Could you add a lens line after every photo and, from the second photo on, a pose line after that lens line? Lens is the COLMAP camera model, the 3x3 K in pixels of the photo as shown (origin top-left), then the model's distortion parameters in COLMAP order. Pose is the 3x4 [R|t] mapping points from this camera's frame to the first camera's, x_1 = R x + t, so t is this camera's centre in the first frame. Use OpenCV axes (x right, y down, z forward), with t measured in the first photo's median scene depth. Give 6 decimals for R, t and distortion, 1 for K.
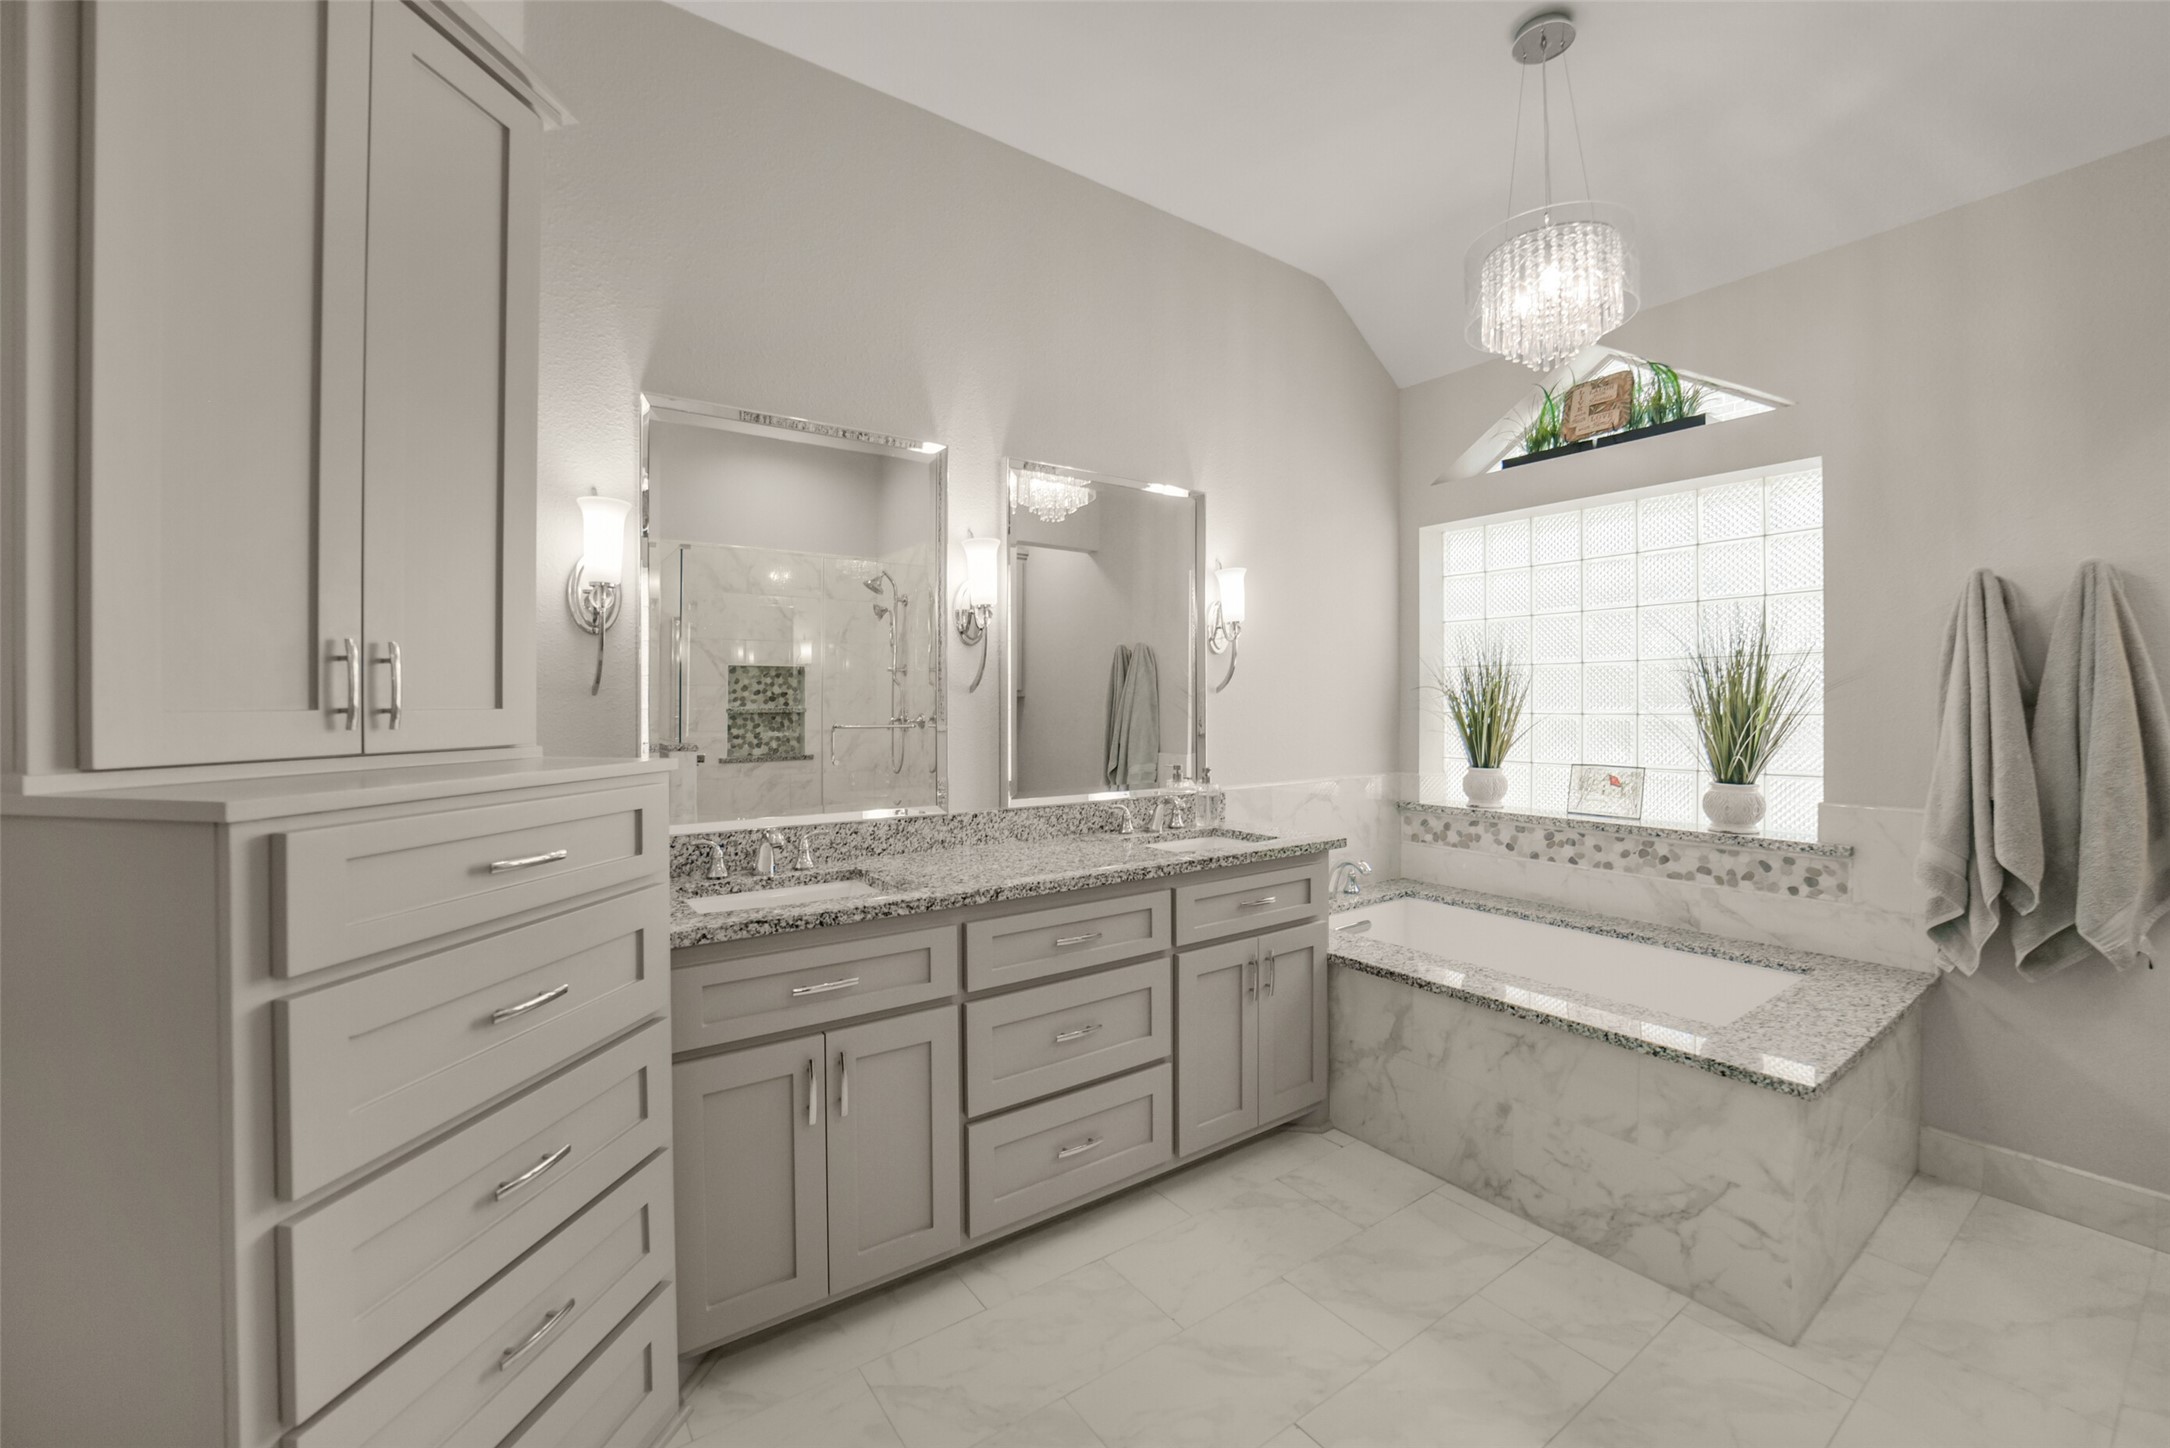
lens RADIAL K [[871.3, 0, 1099.8], [0, 871.3, 711.1], [0, 0, 1]] dist [-0.051889, 0.019512]
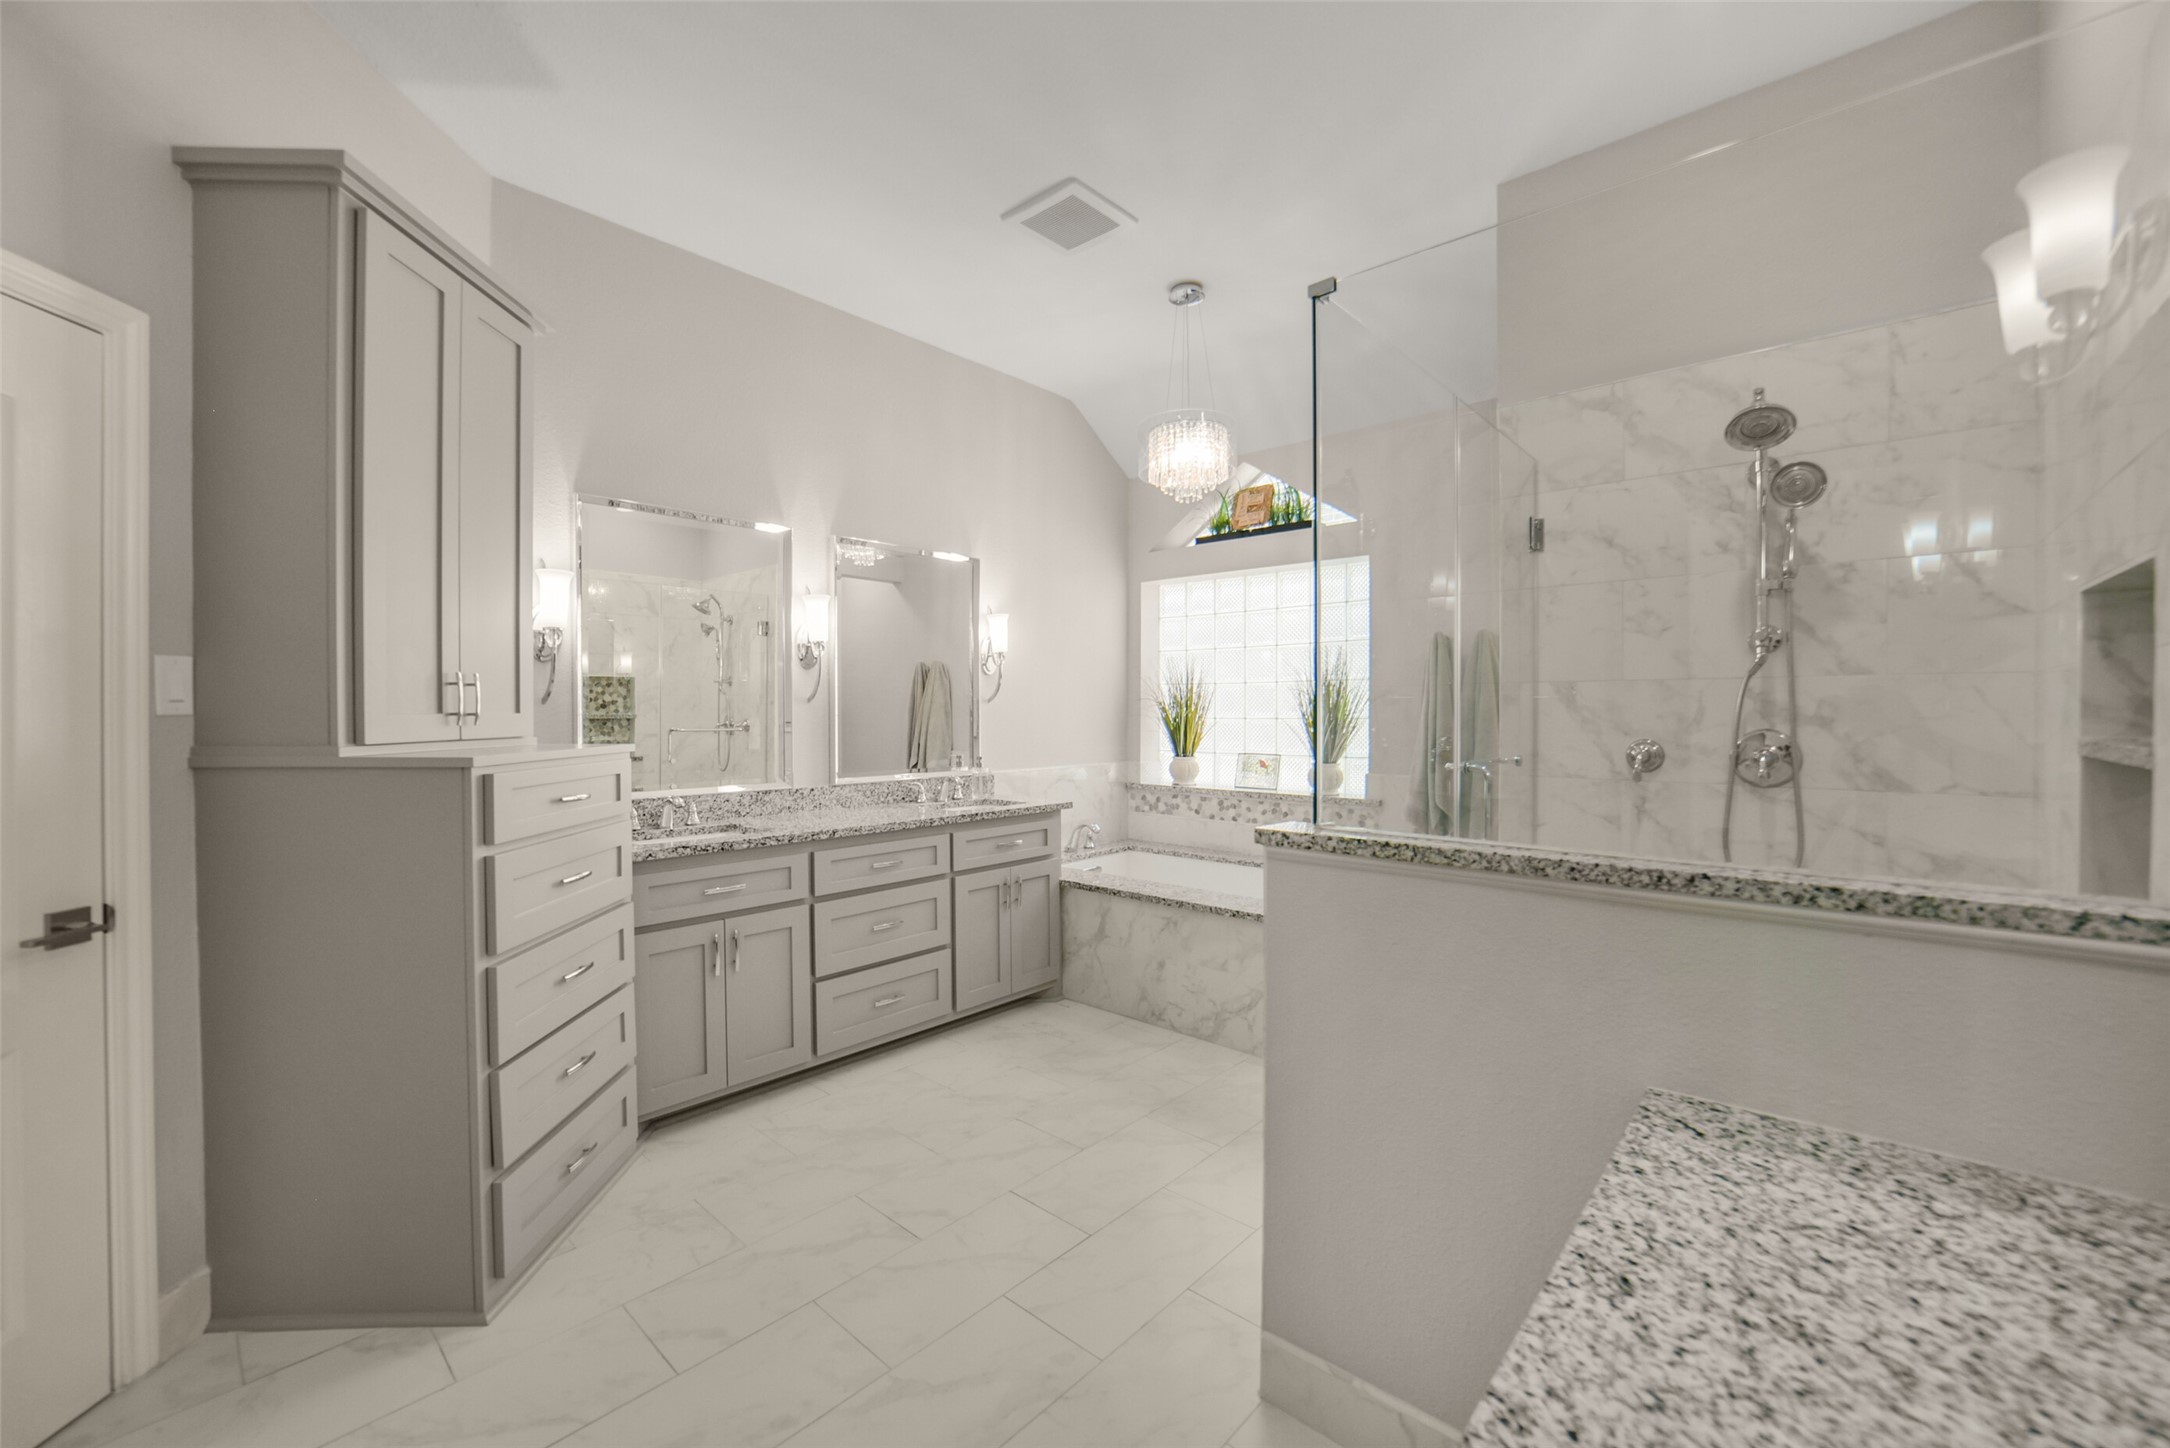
lens RADIAL K [[863.1, 0, 1097.2], [0, 863.1, 721.2], [0, 0, 1]] dist [-0.041010, 0.009460]
pose [[0.975869, -0.000864, 0.218356, 0.004440], [0.000141, 0.999994, 0.003325, 0.003848], [-0.218357, -0.003214, 0.975864, -0.457621]]
